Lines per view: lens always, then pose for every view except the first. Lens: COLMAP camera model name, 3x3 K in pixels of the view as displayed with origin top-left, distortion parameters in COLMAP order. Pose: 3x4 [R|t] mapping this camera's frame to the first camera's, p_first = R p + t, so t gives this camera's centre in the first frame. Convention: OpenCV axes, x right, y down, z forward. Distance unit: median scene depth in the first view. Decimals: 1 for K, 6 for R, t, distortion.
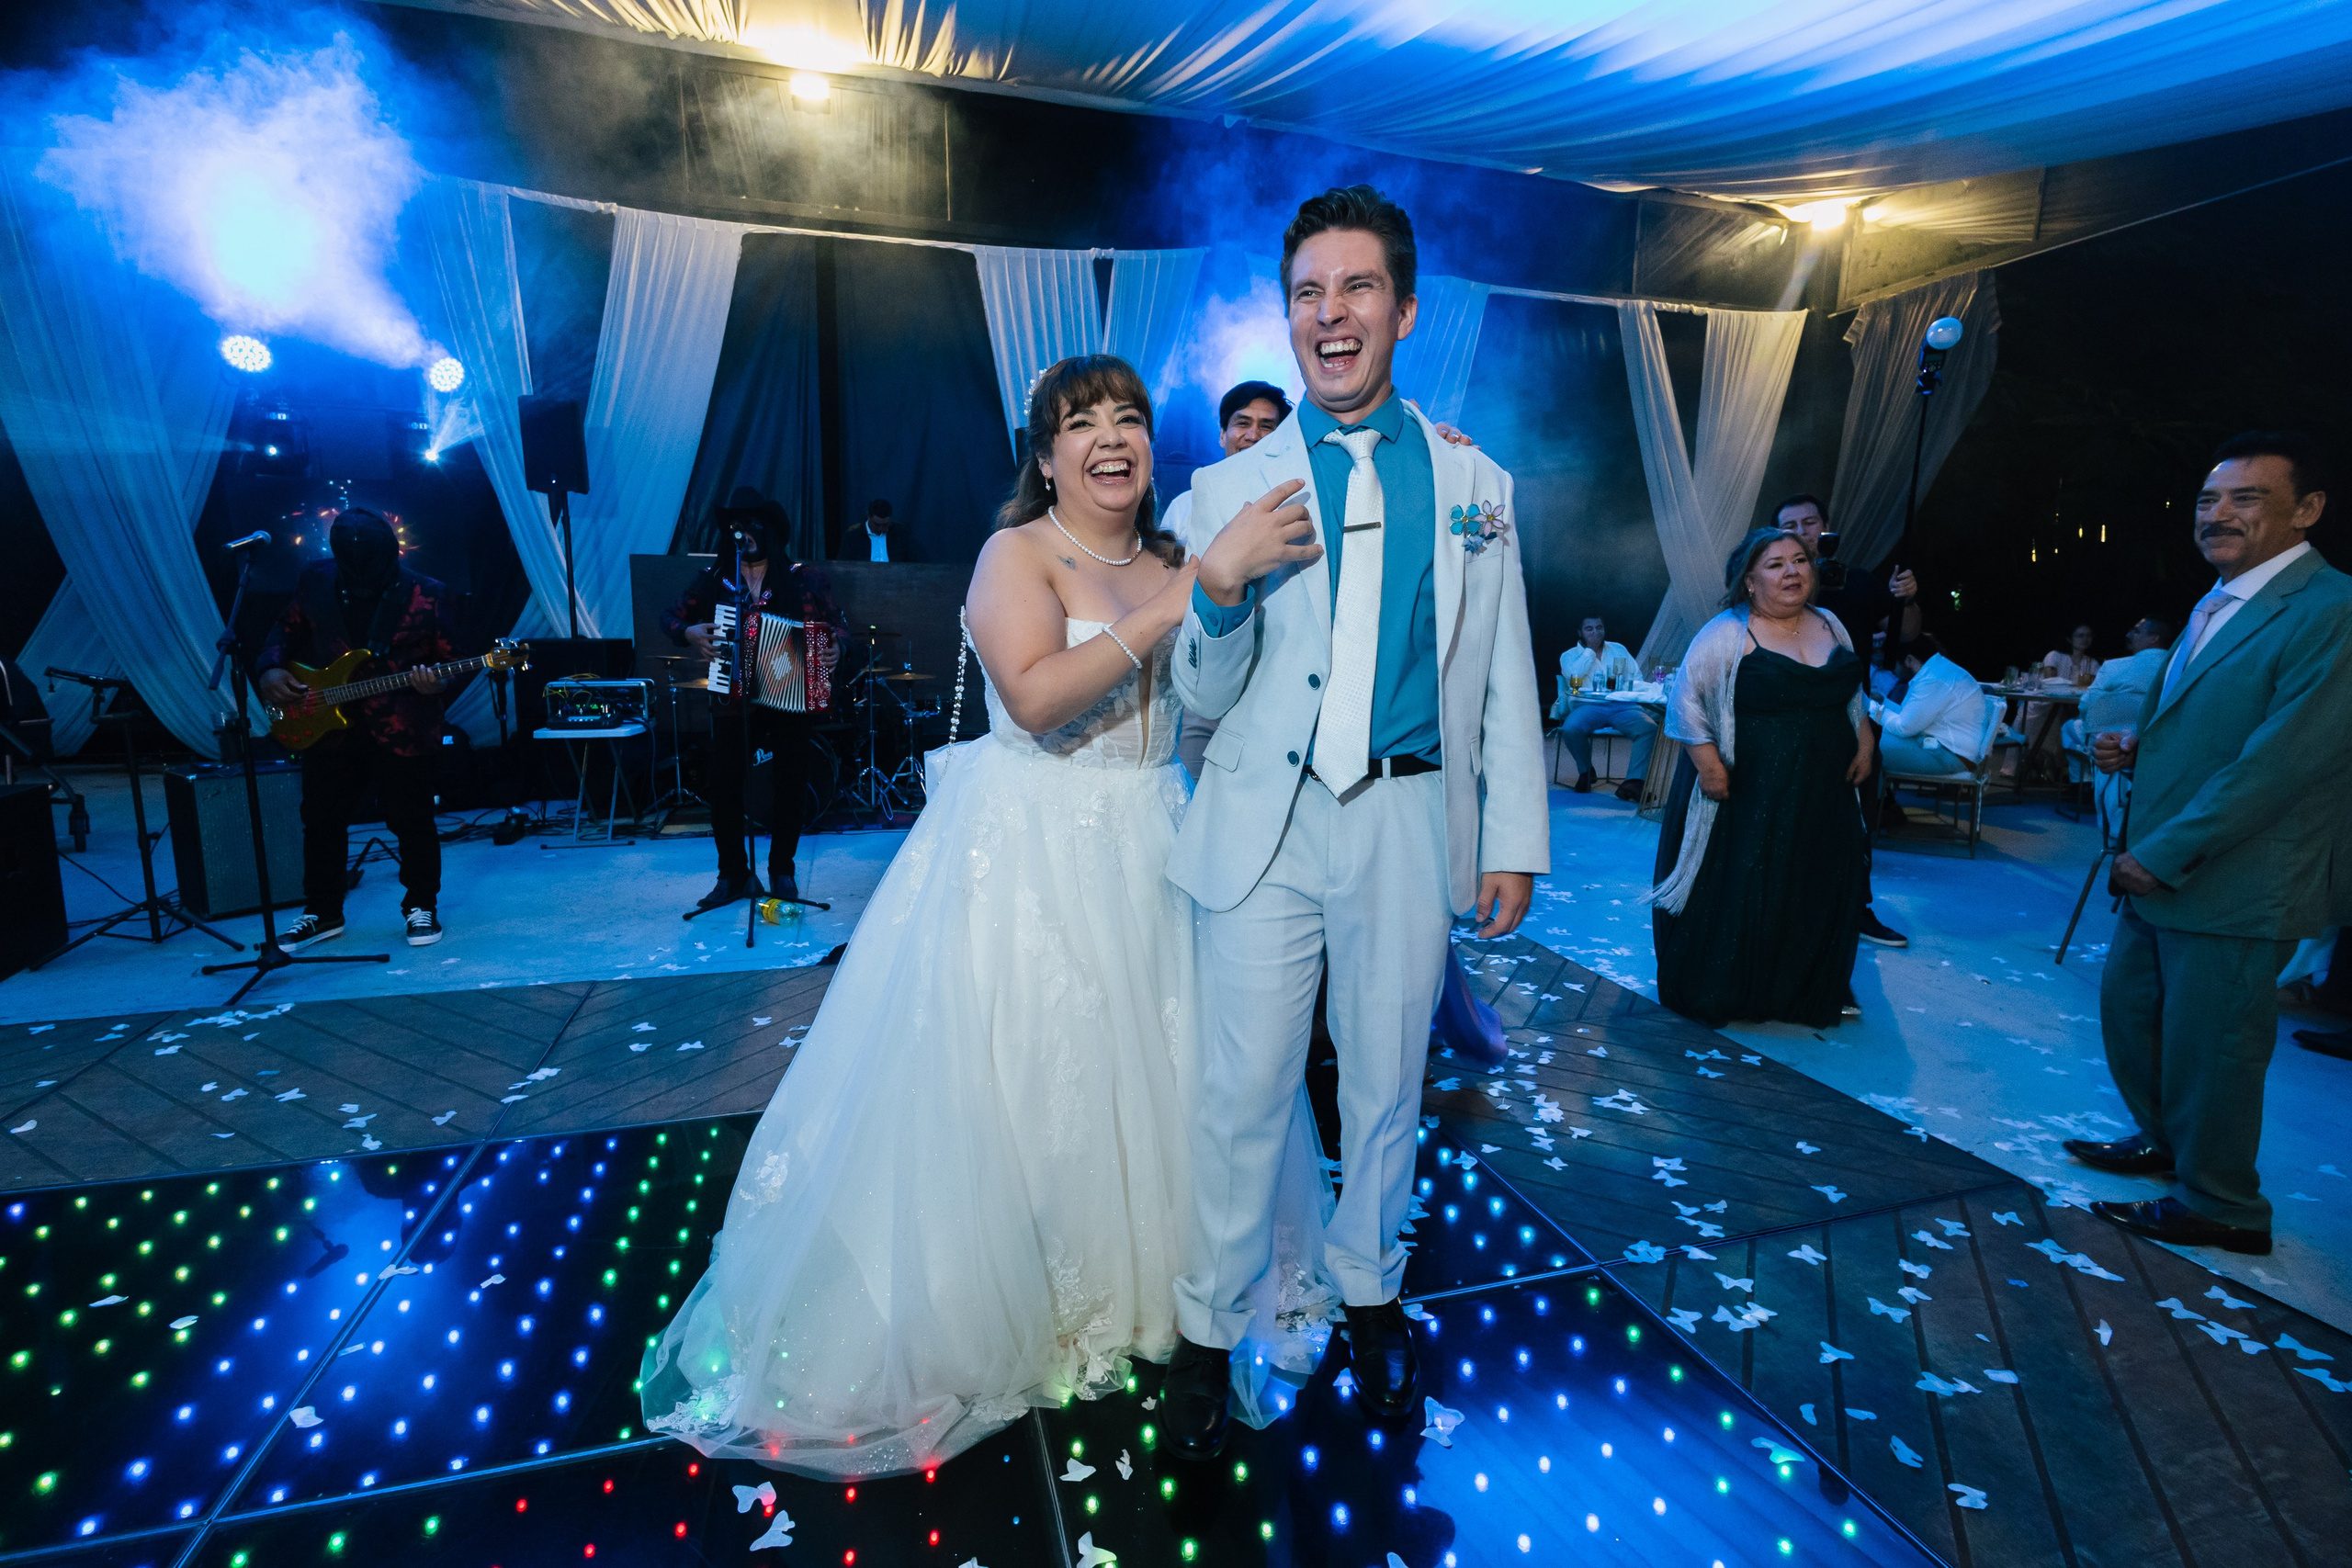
lens RADIAL K [[1154.0, 0, 1179.8], [0, 1154.0, 777.7], [0, 0, 1]] dist [0.032400, -0.010260]
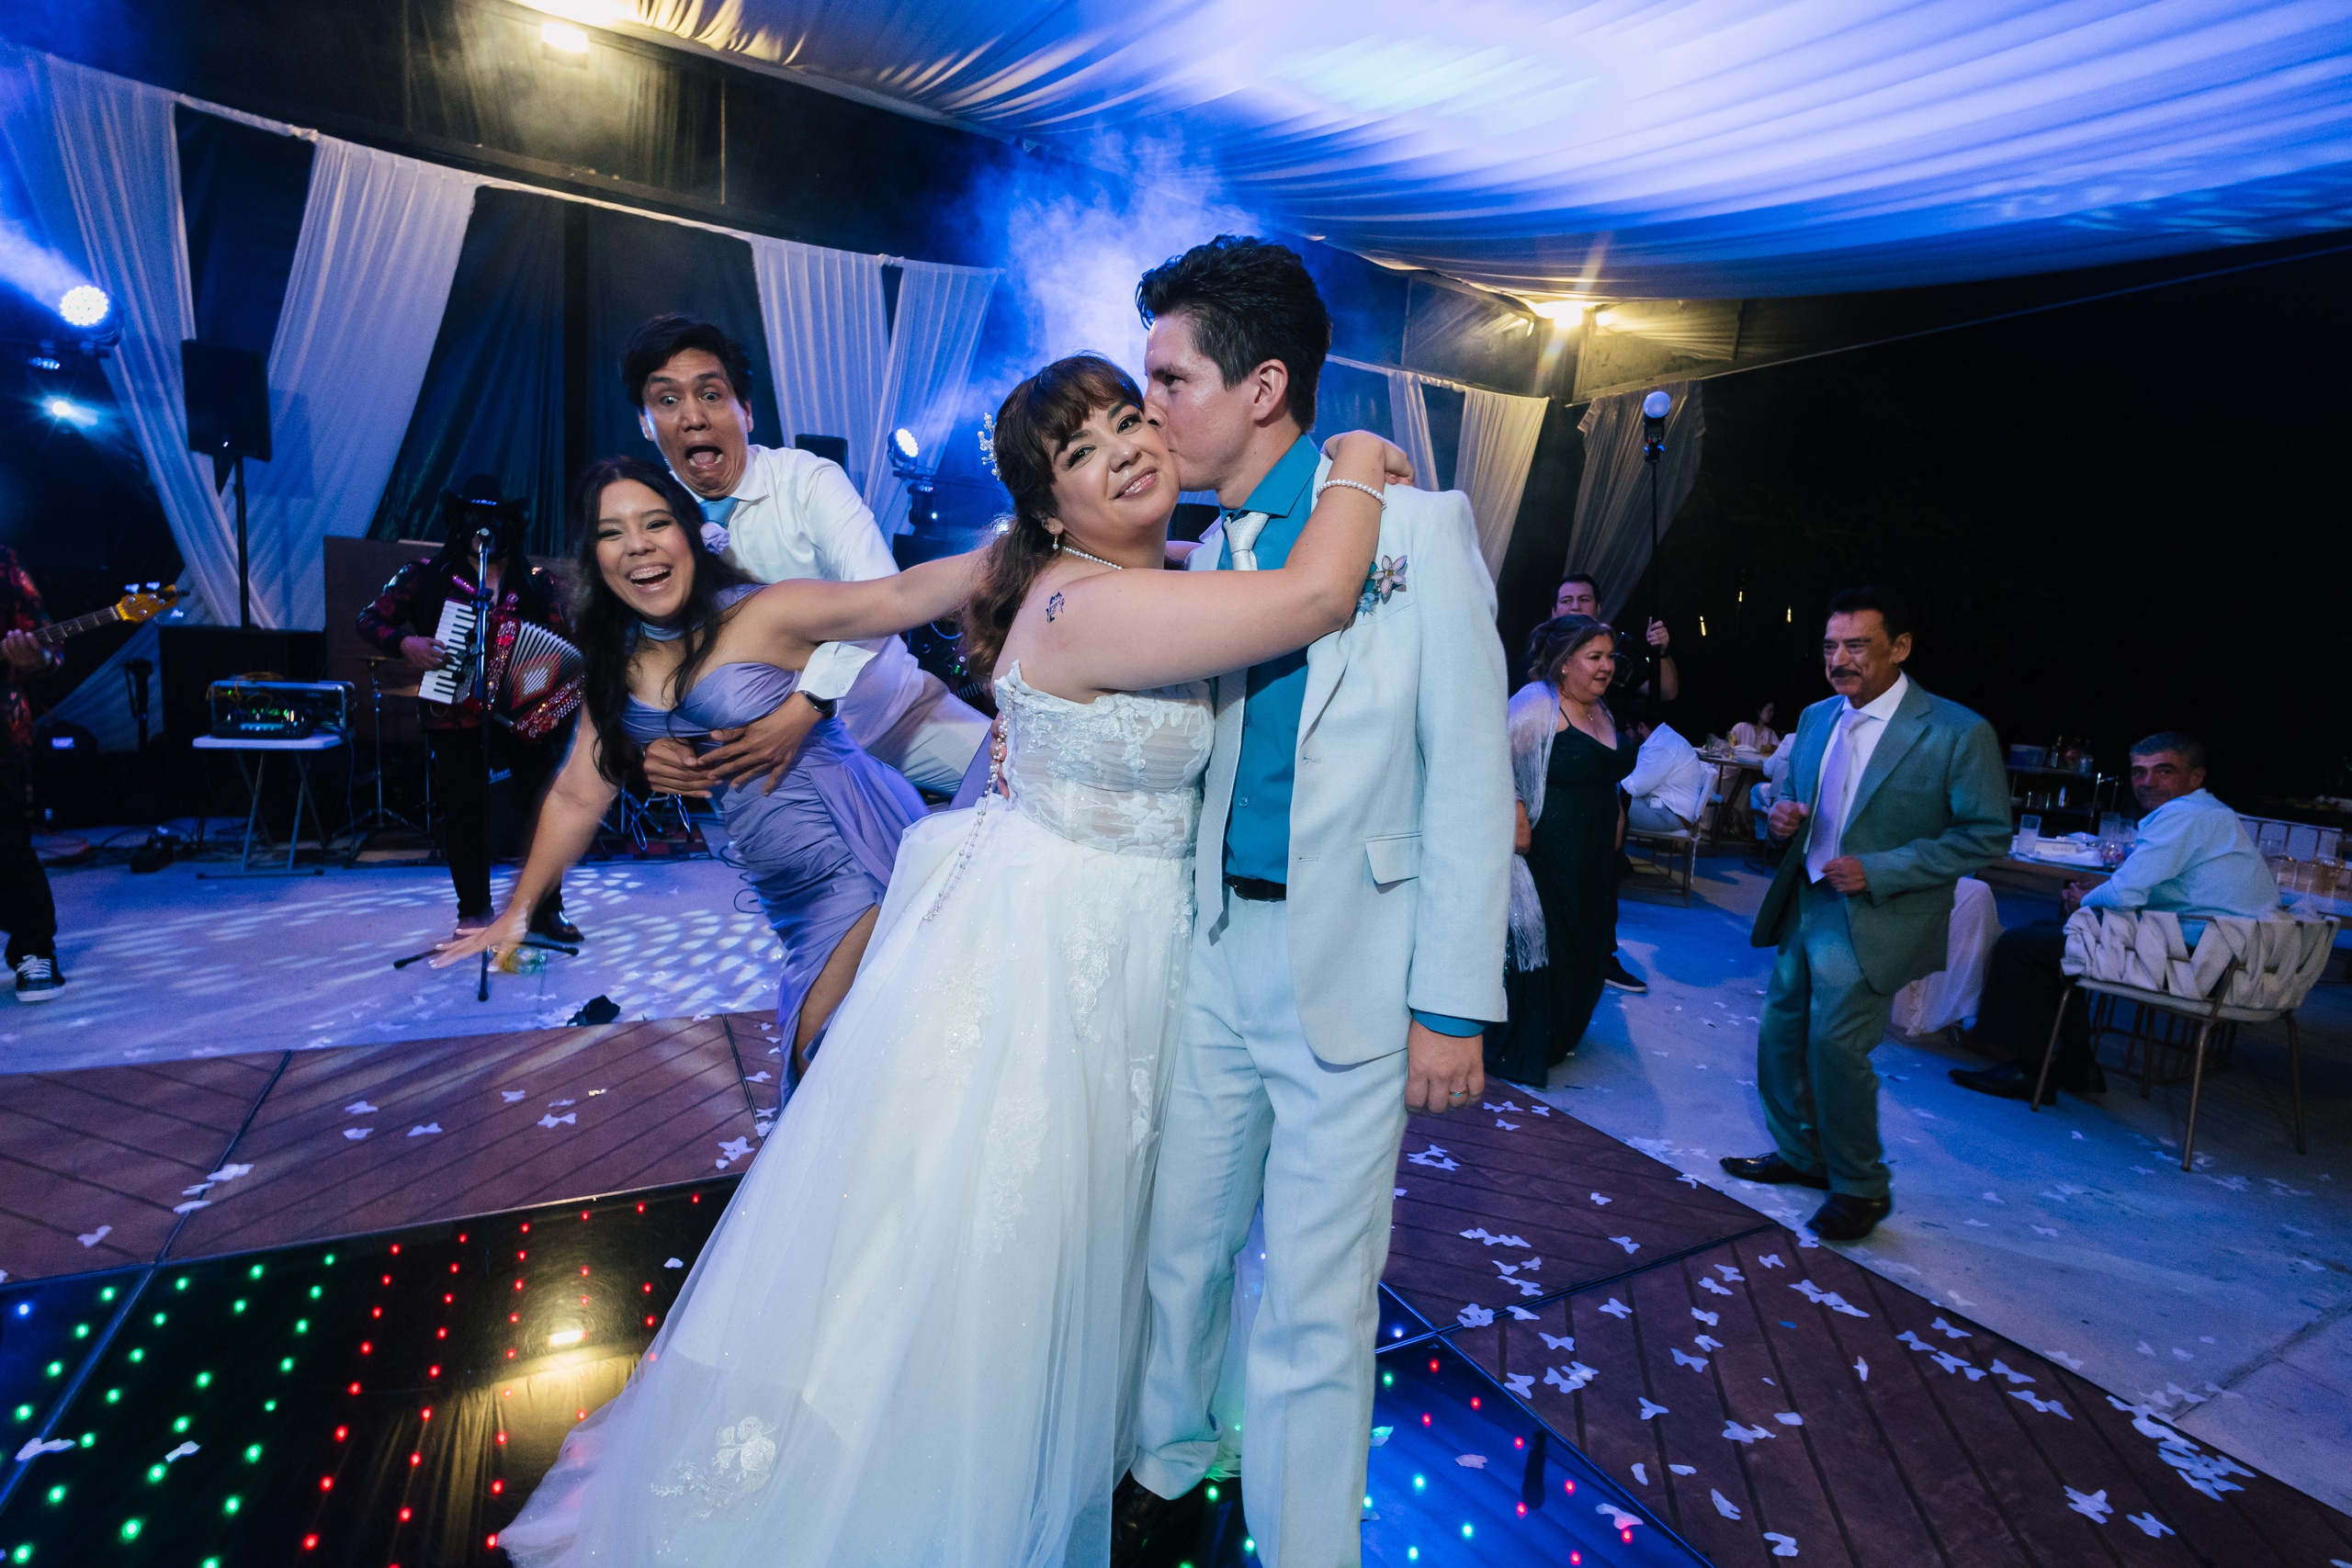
lens RADIAL K [[1154.0, 0, 1191.4], [0, 1154.0, 791.8], [0, 0, 1]] dist [0.032400, -0.010260]
pose [[0.976533, 0.032661, 0.212878, -0.024988], [-0.030635, 0.999449, -0.012812, -0.011554], [-0.213179, 0.005990, 0.976995, 0.011688]]
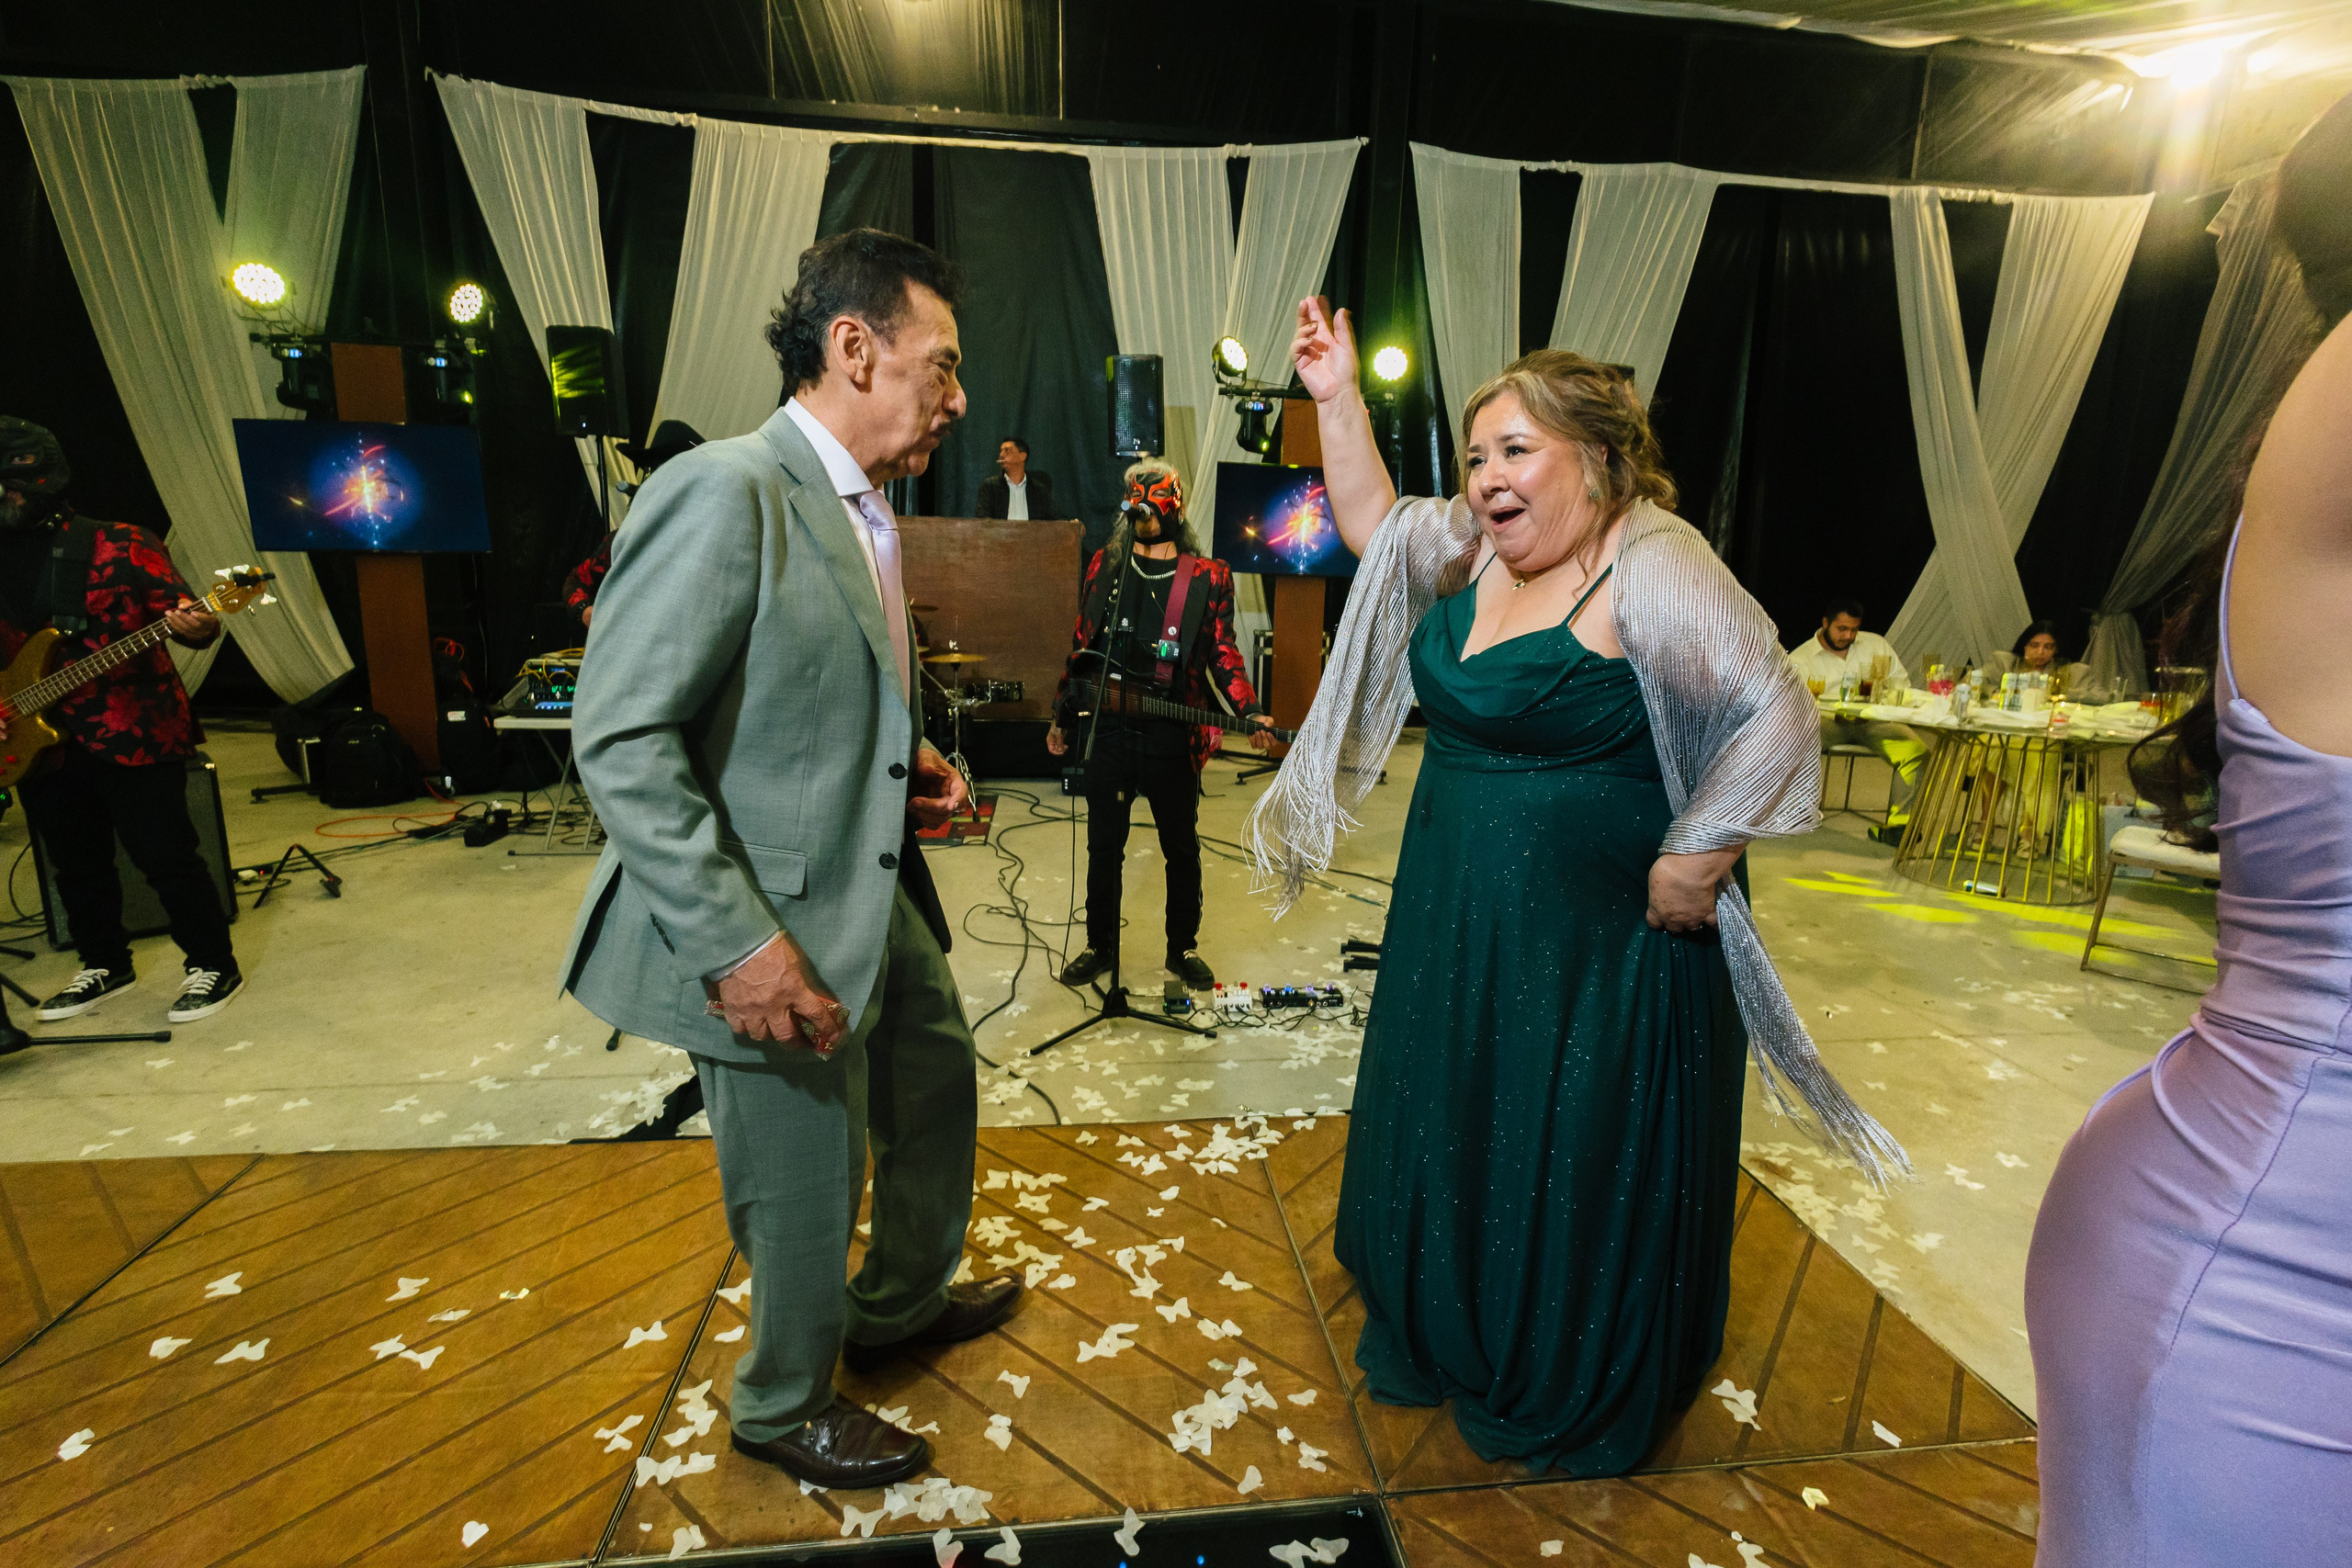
lens RADIAL K [[1154.0, 0, 1156.5], [0, 1154.0, 784.1], [0, 0, 1]] dist [0.032400, -0.010260]
pose [[0.985955, 0.043822, -0.161160, 0.054253], [-0.036366, 0.998140, 0.048931, -0.046384], [0.163005, -0.042383, 0.985715, 0.213536]]
